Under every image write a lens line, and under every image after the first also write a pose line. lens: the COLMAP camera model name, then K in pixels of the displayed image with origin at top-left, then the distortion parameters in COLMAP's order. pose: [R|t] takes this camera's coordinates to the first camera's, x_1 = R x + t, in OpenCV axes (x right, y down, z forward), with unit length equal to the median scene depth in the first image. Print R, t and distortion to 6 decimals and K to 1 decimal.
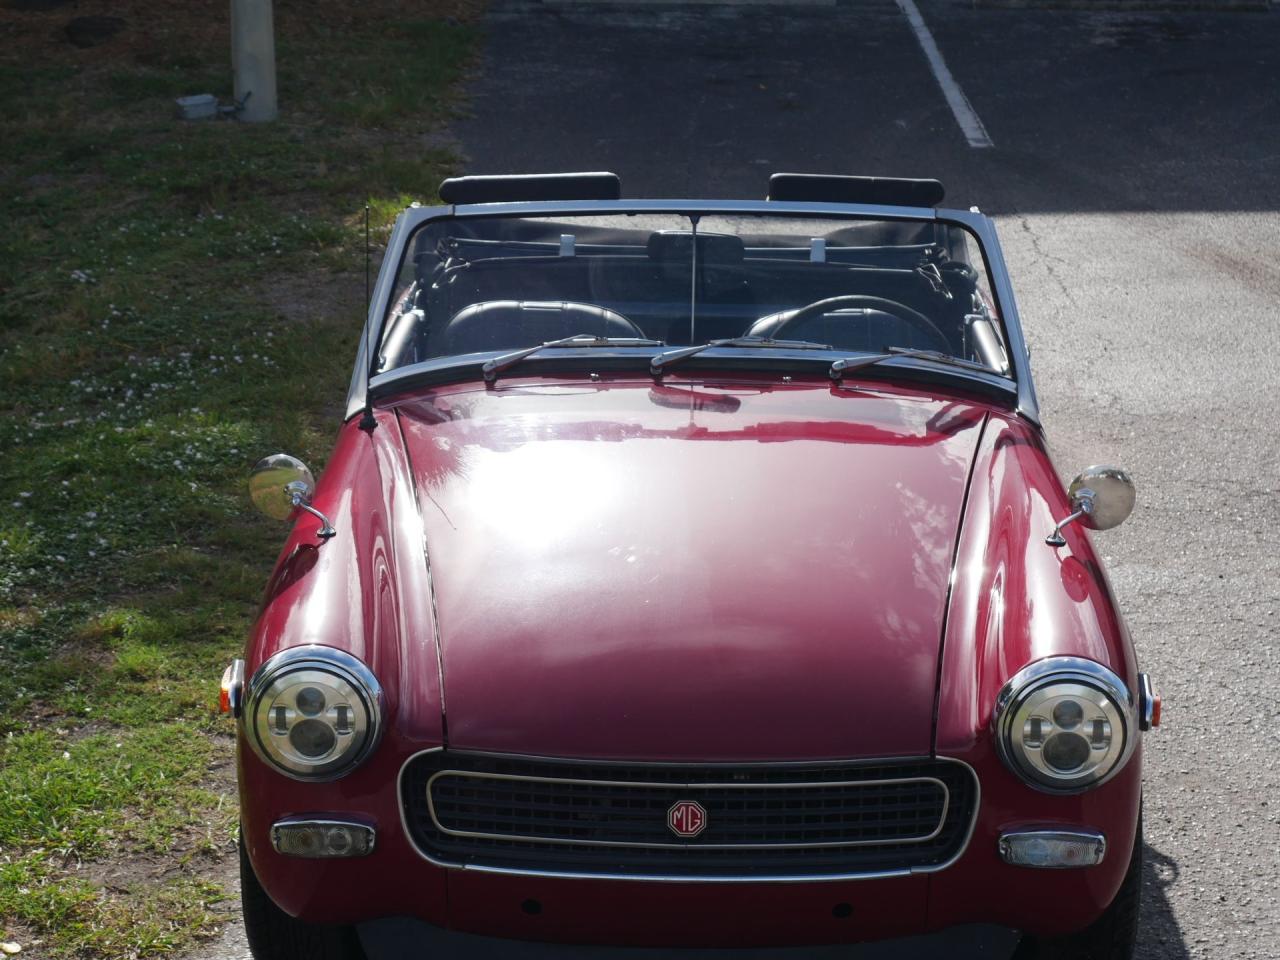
lens RADIAL K [[3024.9, 0, 640.0], [0, 3024.9, 480.0], [0, 0, 1]] dist [0.194009, -0.256893]
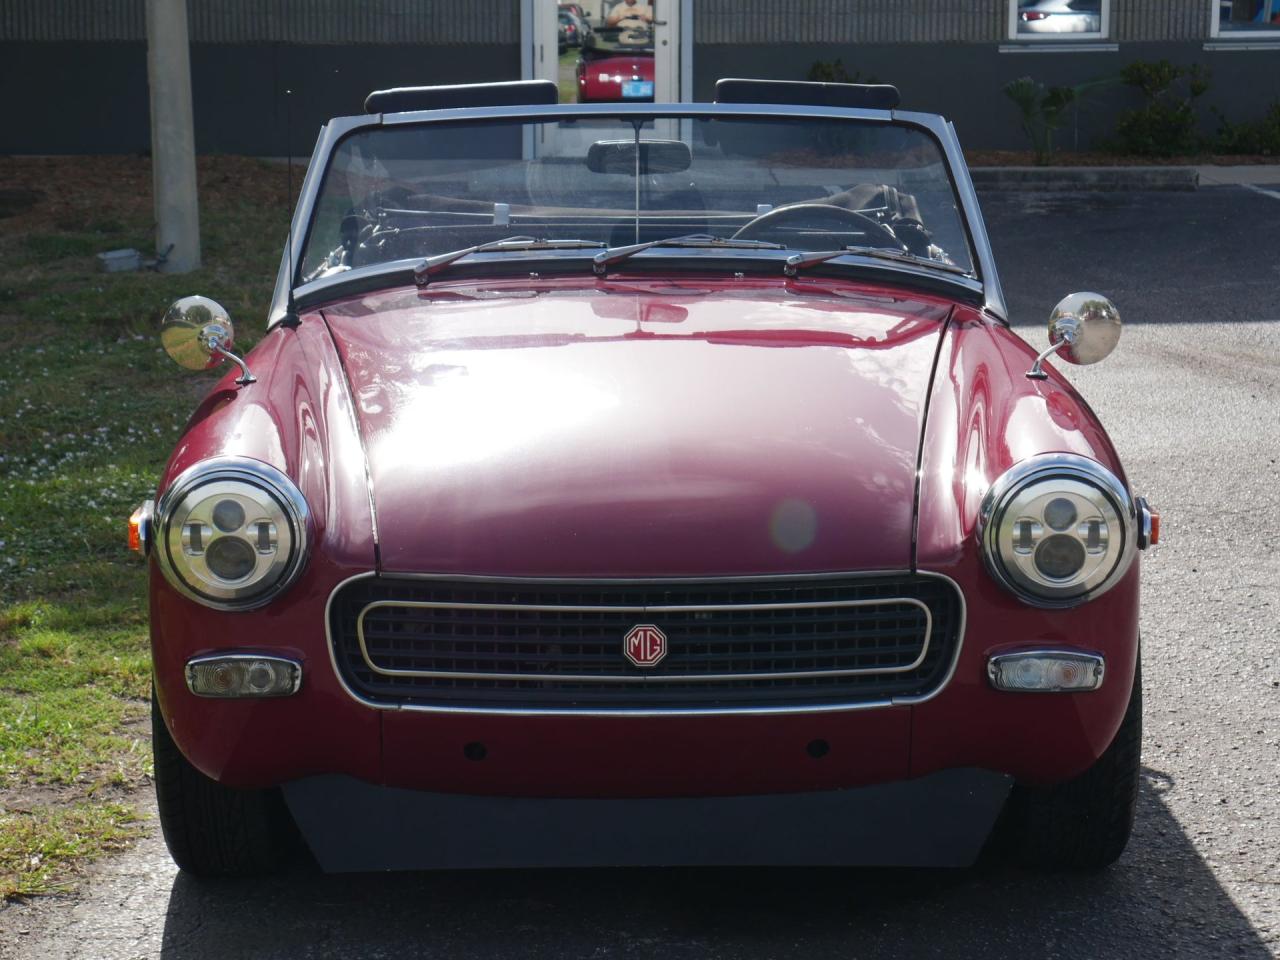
lens RADIAL K [[3024.9, 0, 640.0], [0, 3024.9, 480.0], [0, 0, 1]] dist [0.194009, -0.256893]
pose [[0.999588, -0.015976, 0.023847, -0.005491], [0.018207, 0.995165, -0.096513, 0.118119], [-0.022190, 0.096908, 0.995046, 0.072806]]
